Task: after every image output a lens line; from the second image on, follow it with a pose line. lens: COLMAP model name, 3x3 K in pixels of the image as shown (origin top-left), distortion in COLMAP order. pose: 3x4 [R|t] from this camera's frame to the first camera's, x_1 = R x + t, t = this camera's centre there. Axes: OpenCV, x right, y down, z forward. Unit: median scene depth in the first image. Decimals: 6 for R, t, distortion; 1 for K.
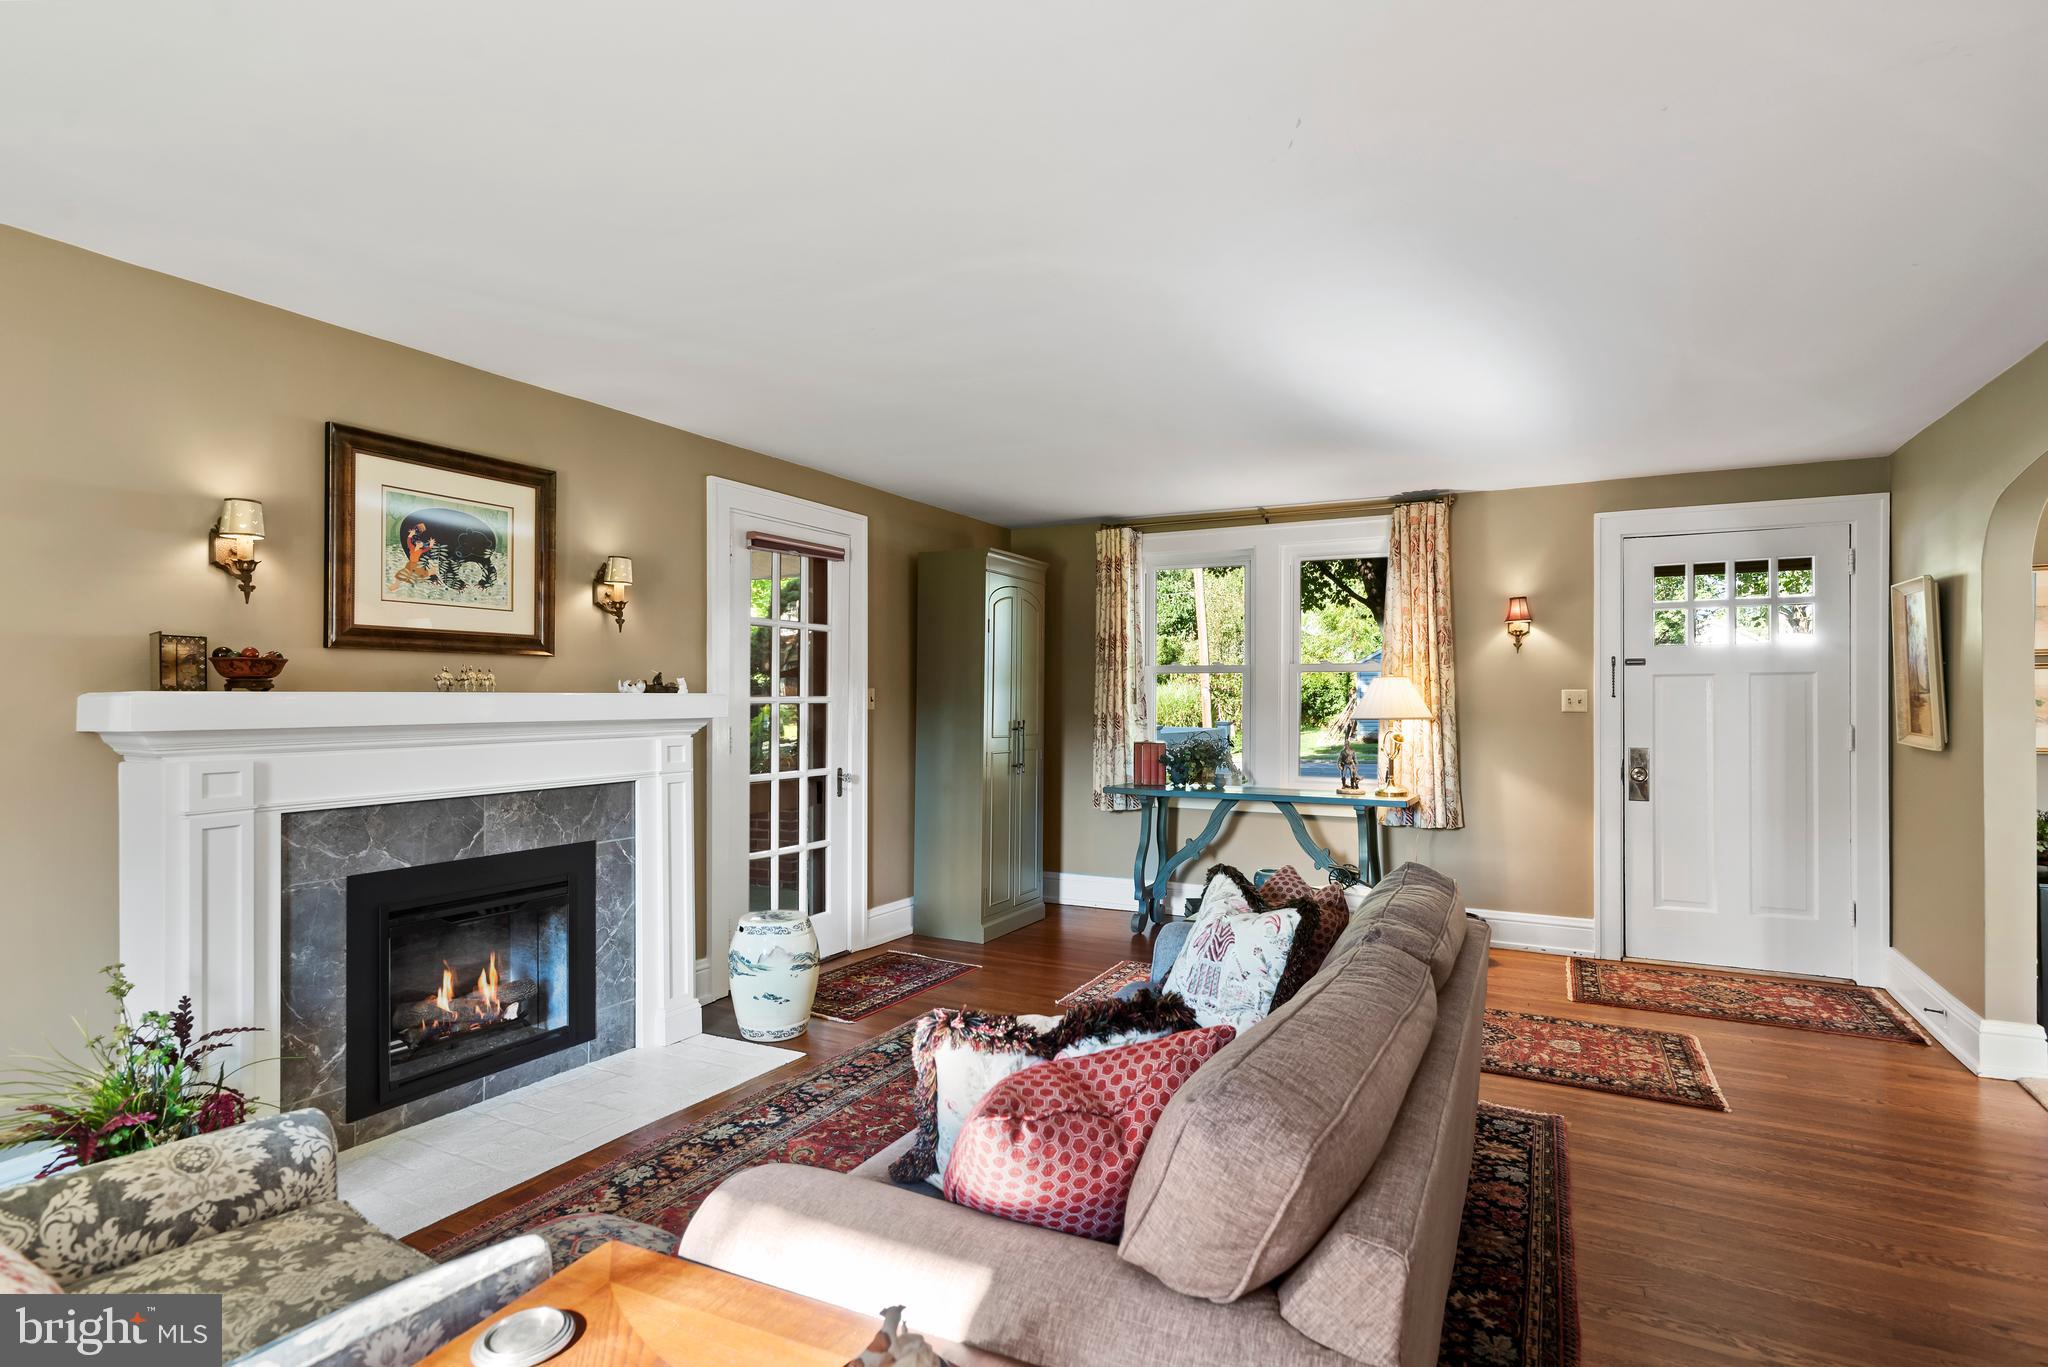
lens RADIAL K [[1006.4, 0, 1042.3], [0, 1006.4, 704.7], [0, 0, 1]] dist [-0.000476, 0.002314]
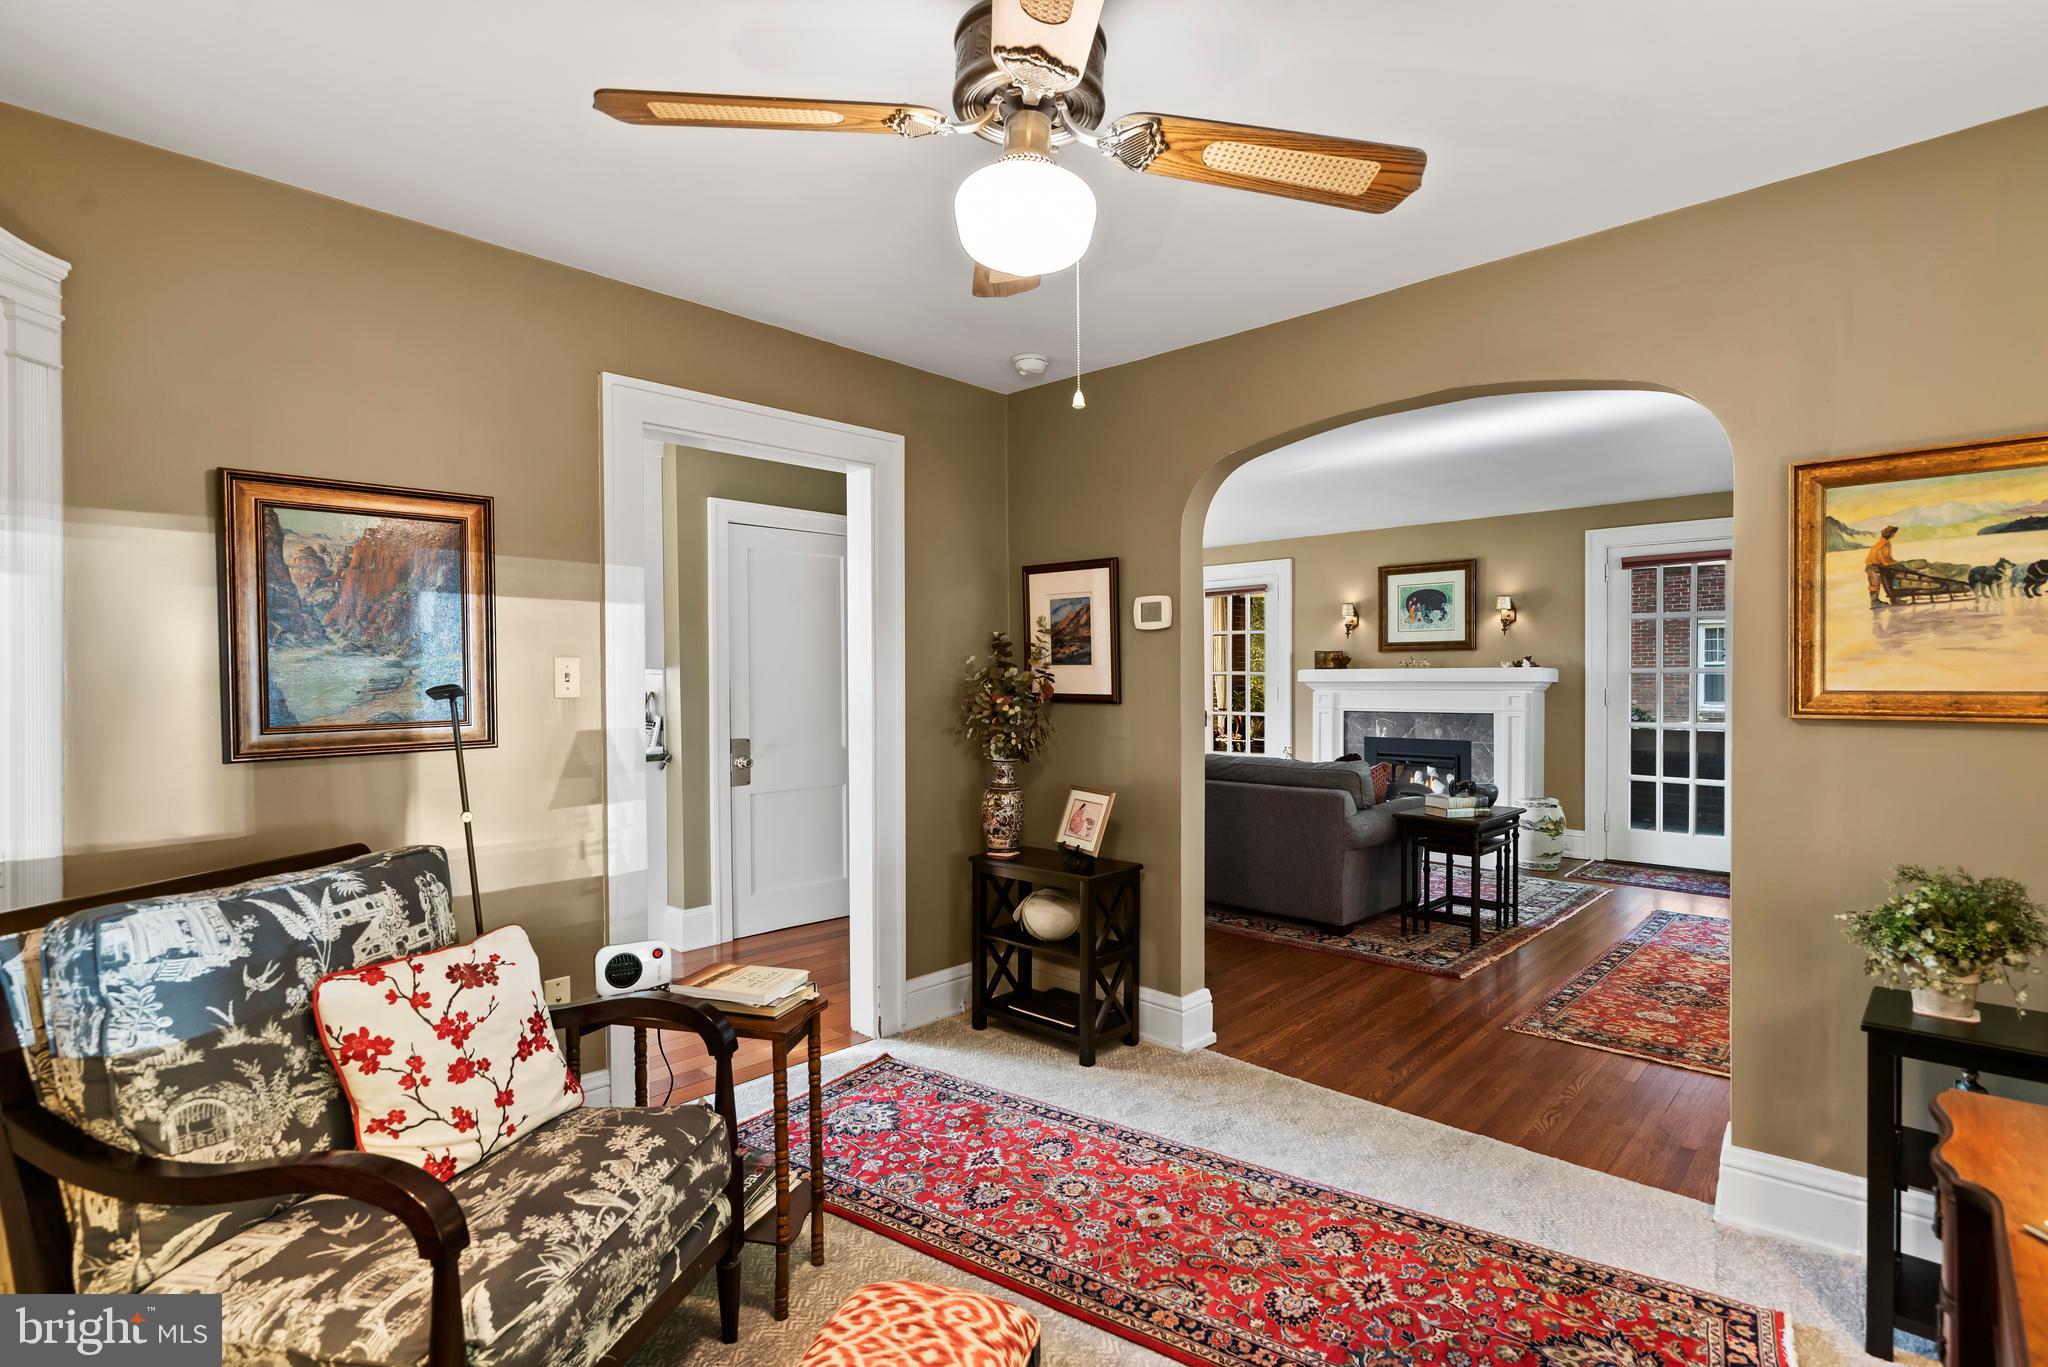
lens RADIAL K [[990.8, 0, 1048.5], [0, 990.8, 685.6], [0, 0, 1]] dist [-0.001597, -0.000258]
pose [[-0.265646, 0.010388, -0.964015, 1.781108], [-0.002597, 0.999931, 0.011491, 0.003228], [0.964067, 0.005556, -0.265600, 0.747524]]
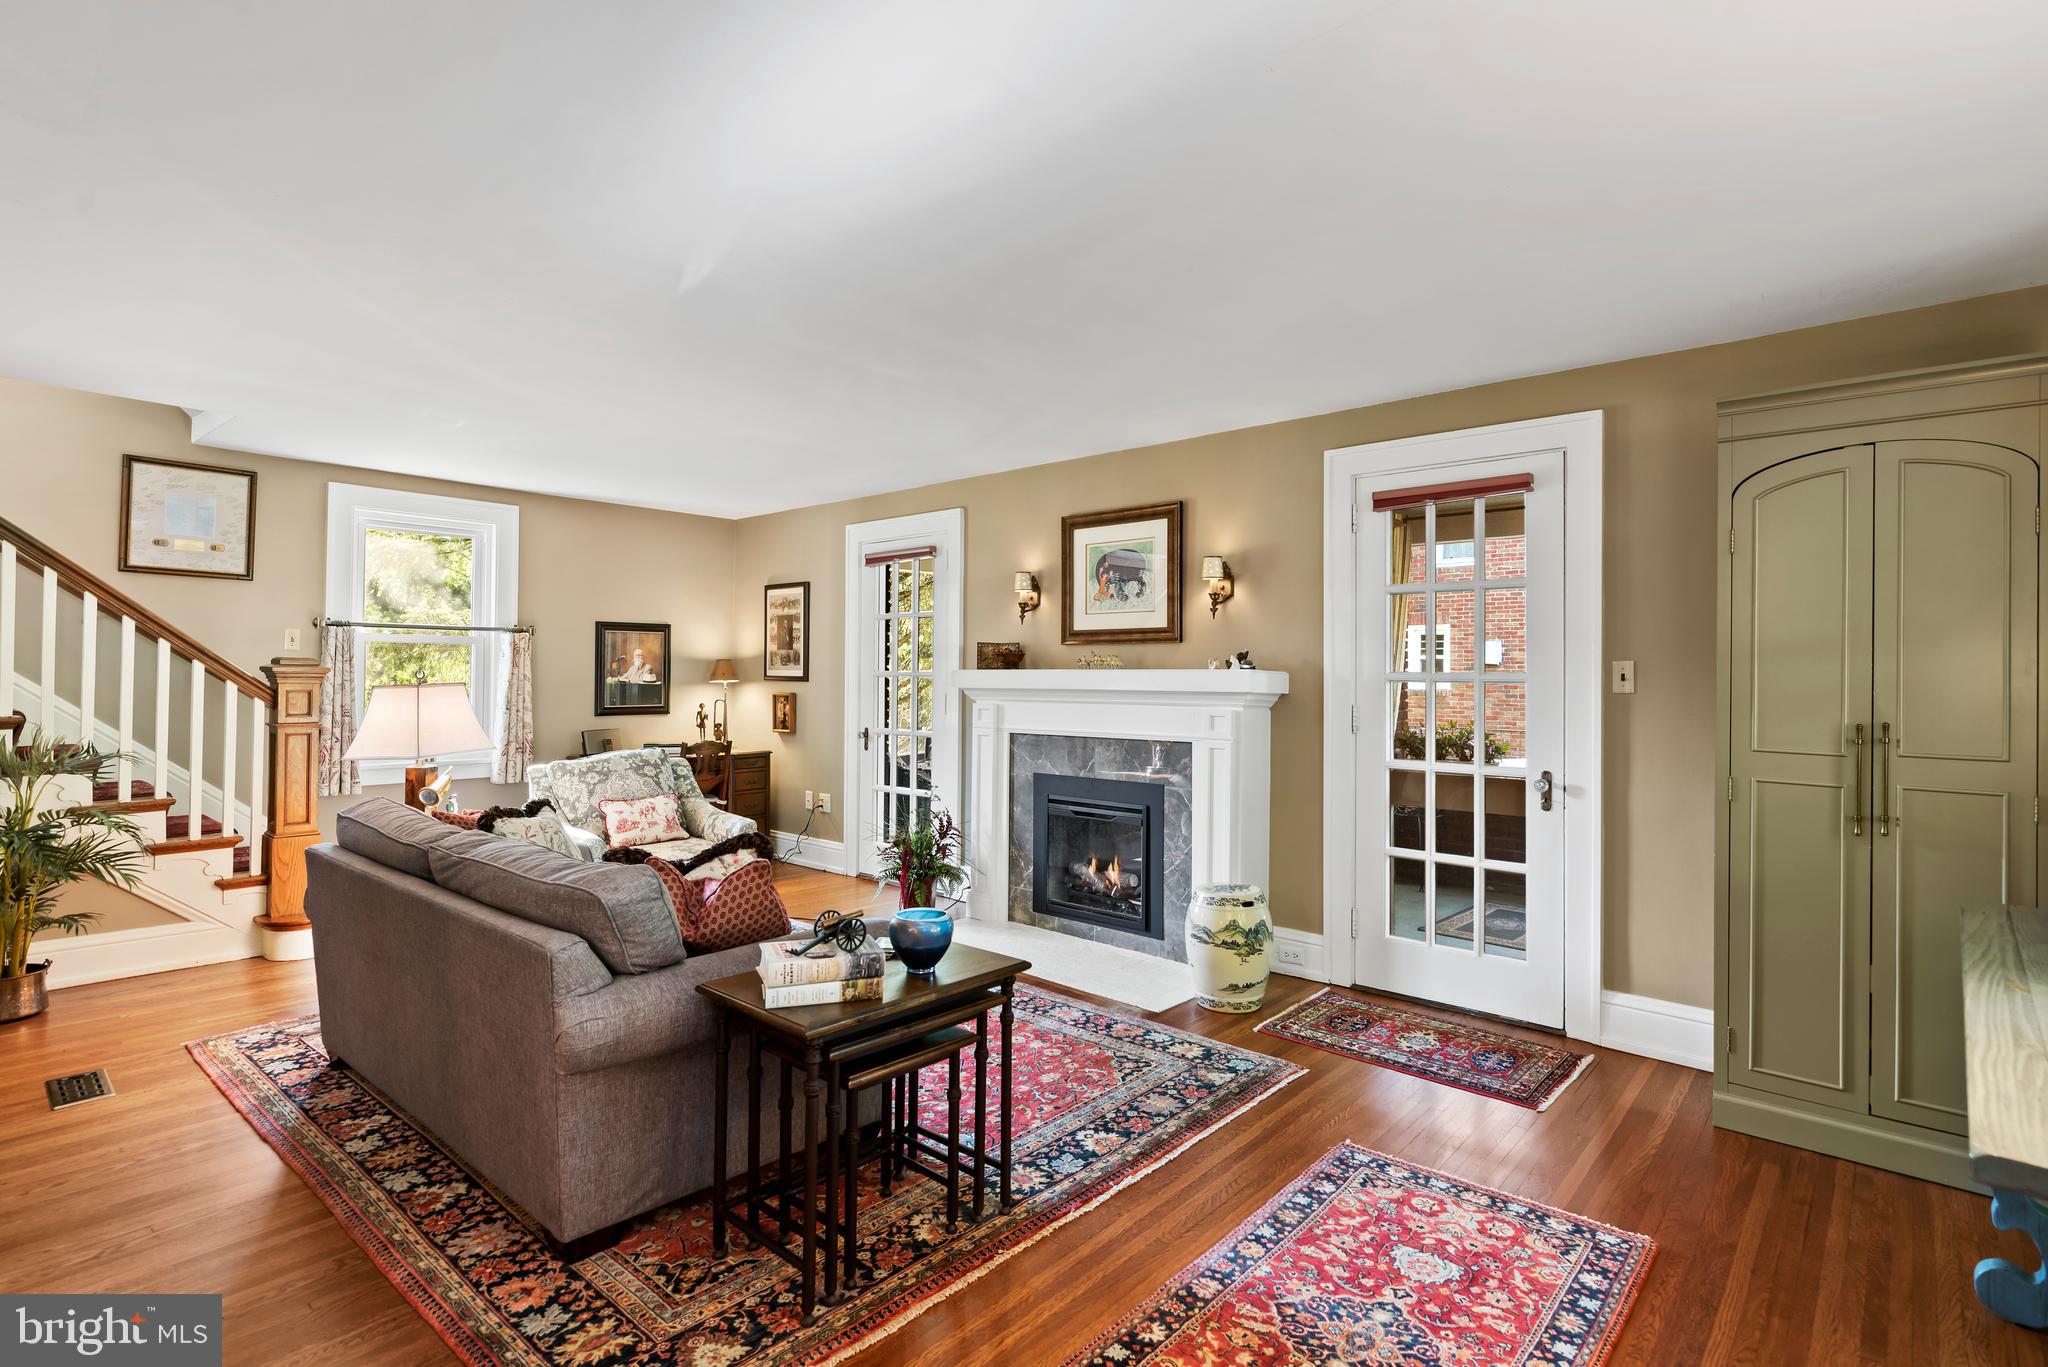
lens RADIAL K [[1002.1, 0, 1050.4], [0, 1002.1, 663.0], [0, 0, 1]] dist [0.002020, 0.000041]
pose [[-0.235451, -0.015013, -0.971770, 0.873939], [-0.013343, 0.999836, -0.012214, -0.002701], [0.971795, 0.010090, -0.235613, 1.218881]]
